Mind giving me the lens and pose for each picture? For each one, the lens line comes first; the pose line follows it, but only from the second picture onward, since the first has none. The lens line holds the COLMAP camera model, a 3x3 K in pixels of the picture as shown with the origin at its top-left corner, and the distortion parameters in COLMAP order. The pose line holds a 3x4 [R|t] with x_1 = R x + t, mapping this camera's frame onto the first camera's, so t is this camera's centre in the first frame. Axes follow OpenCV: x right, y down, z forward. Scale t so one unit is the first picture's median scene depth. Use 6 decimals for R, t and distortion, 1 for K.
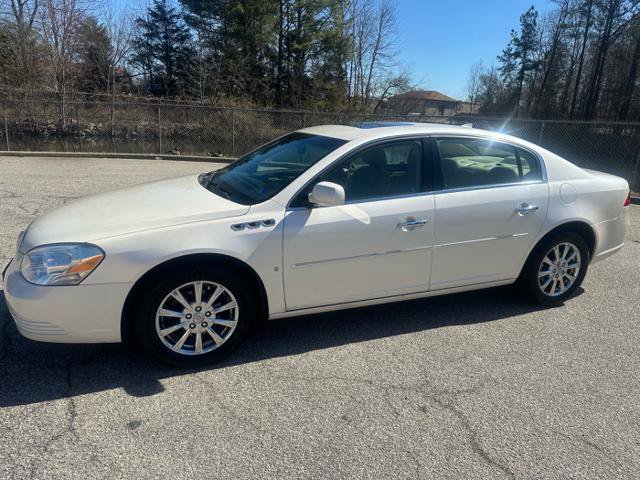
lens RADIAL K [[446.6, 0, 325.1], [0, 446.6, 241.6], [0, 0, 1]] dist [0.034273, -0.037085]
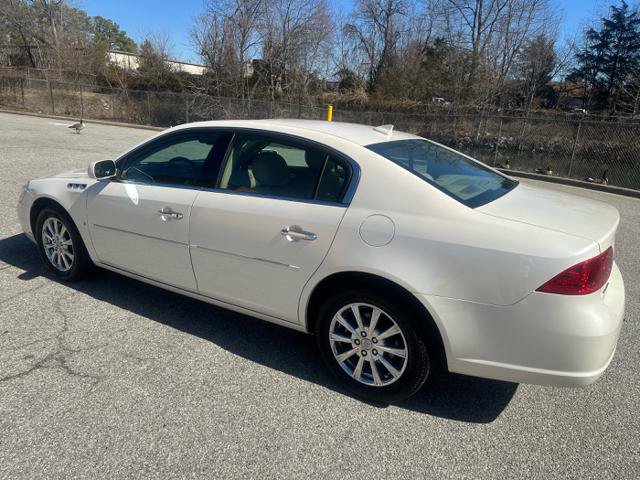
lens RADIAL K [[446.6, 0, 323.6], [0, 446.6, 238.6], [0, 0, 1]] dist [0.034273, -0.037085]
pose [[0.594265, 0.212823, -0.775600, 0.093636], [-0.244791, 0.966463, 0.077636, -0.011752], [0.766111, 0.143724, 0.626432, 0.051745]]
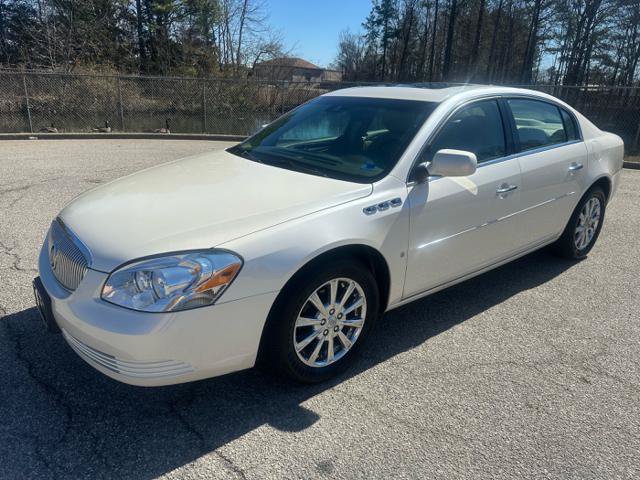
lens RADIAL K [[446.6, 0, 323.8], [0, 446.6, 238.3], [0, 0, 1]] dist [0.034273, -0.037085]
pose [[0.960352, -0.104472, 0.258474, -0.034383], [0.089345, 0.993564, 0.069629, -0.003140], [-0.264084, -0.043775, 0.963506, 0.014295]]
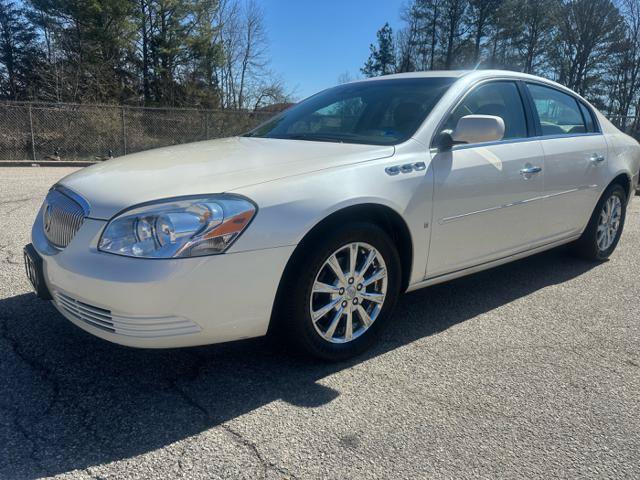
lens RADIAL K [[446.6, 0, 321.6], [0, 446.6, 243.6], [0, 0, 1]] dist [0.034273, -0.037085]
pose [[0.961054, -0.079339, 0.264726, -0.036288], [0.084757, 0.996360, -0.009088, 0.006221], [-0.263041, 0.031171, 0.964281, 0.019550]]
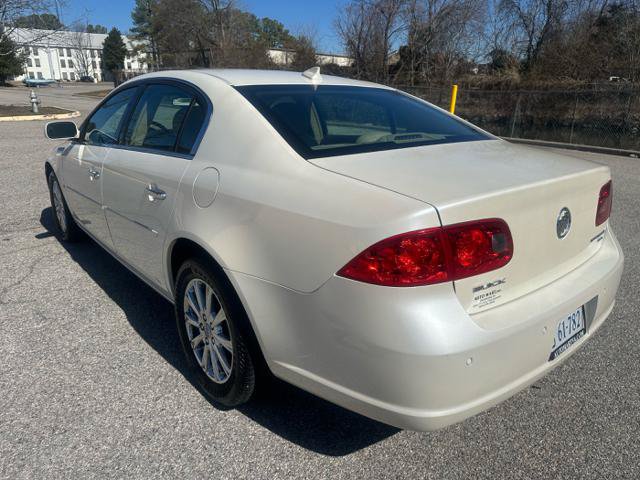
lens RADIAL K [[446.6, 0, 326.7], [0, 446.6, 239.0], [0, 0, 1]] dist [0.034273, -0.037085]
pose [[0.310595, 0.257346, -0.915043, 0.099981], [-0.261198, 0.948703, 0.178153, -0.016523], [0.913951, 0.183674, 0.361881, 0.090246]]
